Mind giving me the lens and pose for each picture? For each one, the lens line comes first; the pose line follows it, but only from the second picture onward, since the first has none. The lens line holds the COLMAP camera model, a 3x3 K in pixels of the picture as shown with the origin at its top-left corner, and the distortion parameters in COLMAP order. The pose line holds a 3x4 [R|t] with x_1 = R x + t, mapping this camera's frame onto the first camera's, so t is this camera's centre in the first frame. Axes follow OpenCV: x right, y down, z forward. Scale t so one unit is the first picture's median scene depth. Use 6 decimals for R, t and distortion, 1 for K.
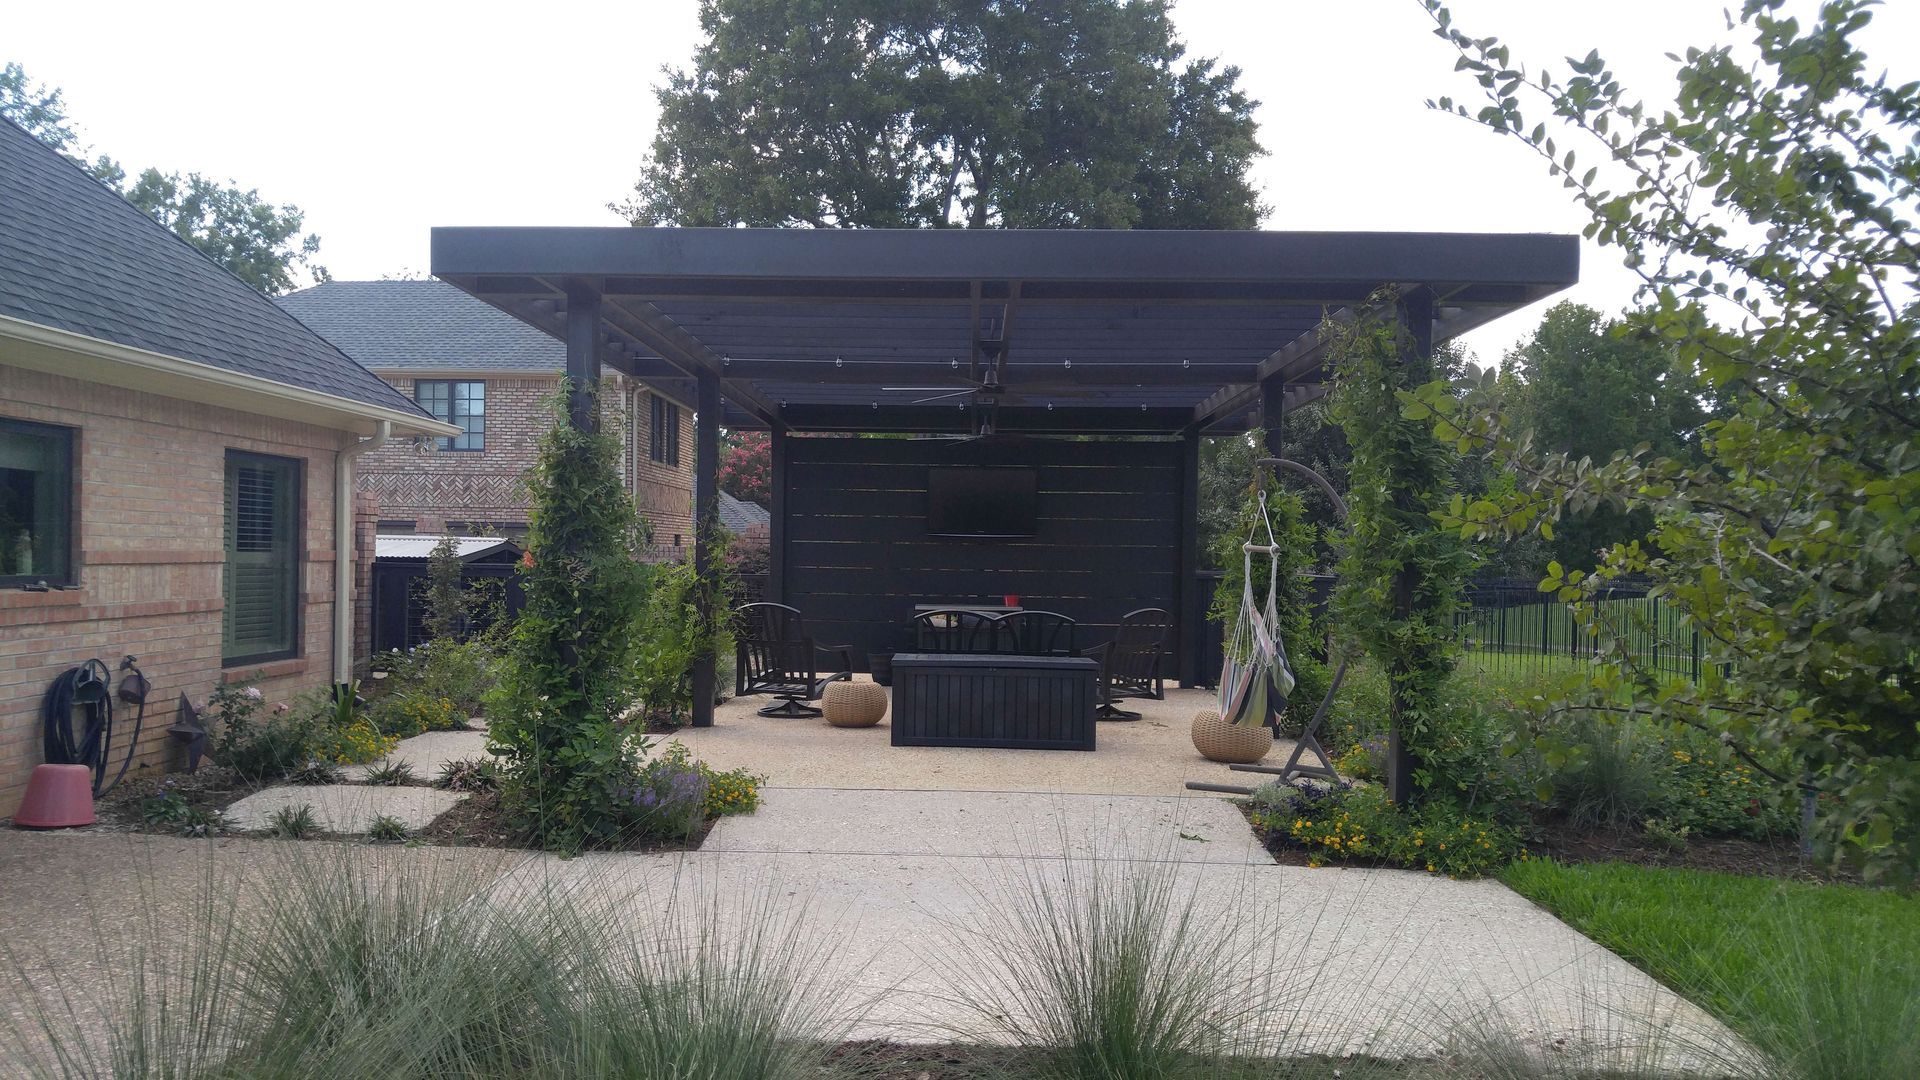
lens RADIAL K [[1403.1, 0, 960.0], [0, 1403.1, 540.0], [0, 0, 1]] dist [0.004899, 0.003391]
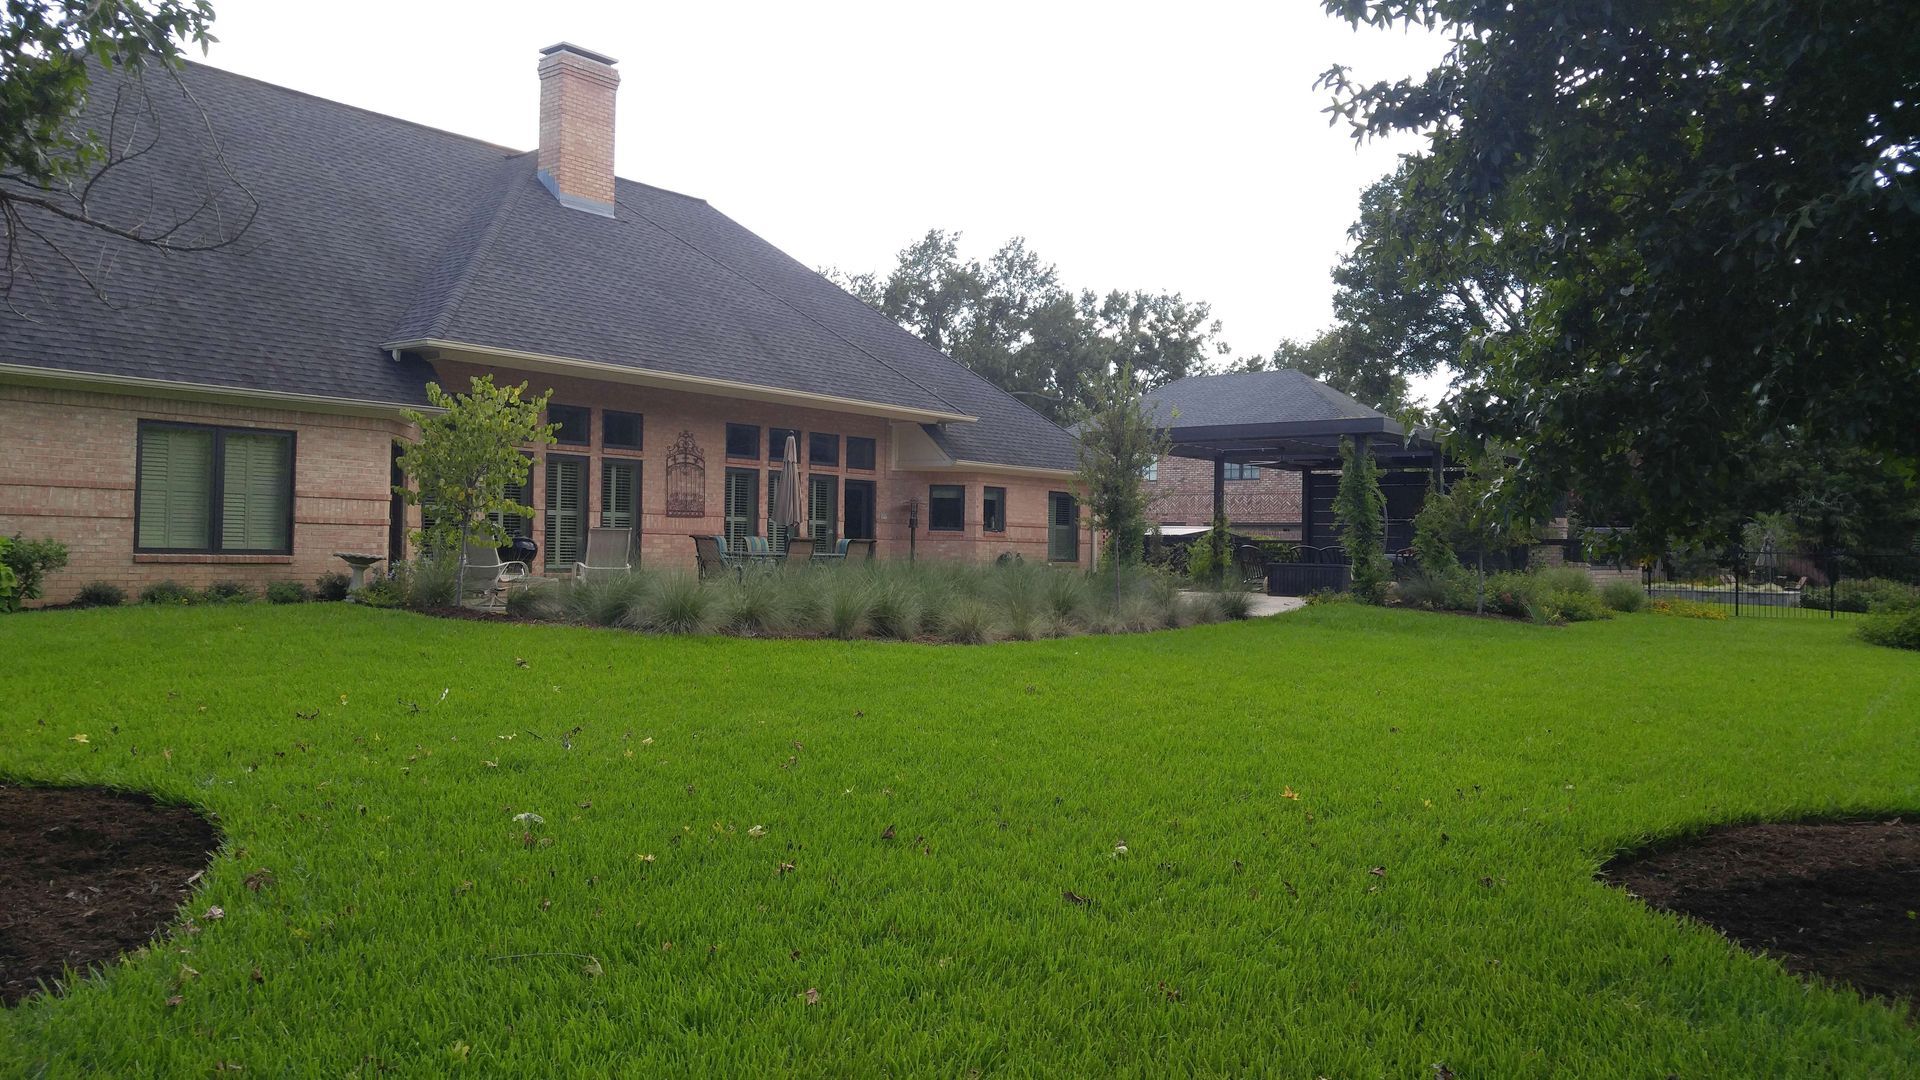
lens RADIAL K [[1403.1, 0, 960.0], [0, 1403.1, 540.0], [0, 0, 1]] dist [0.004899, 0.003391]
pose [[0.789218, -0.002484, -0.614108, 0.294231], [-0.003562, 0.999956, -0.008622, 0.016901], [0.614102, 0.008992, 0.789175, -0.376621]]
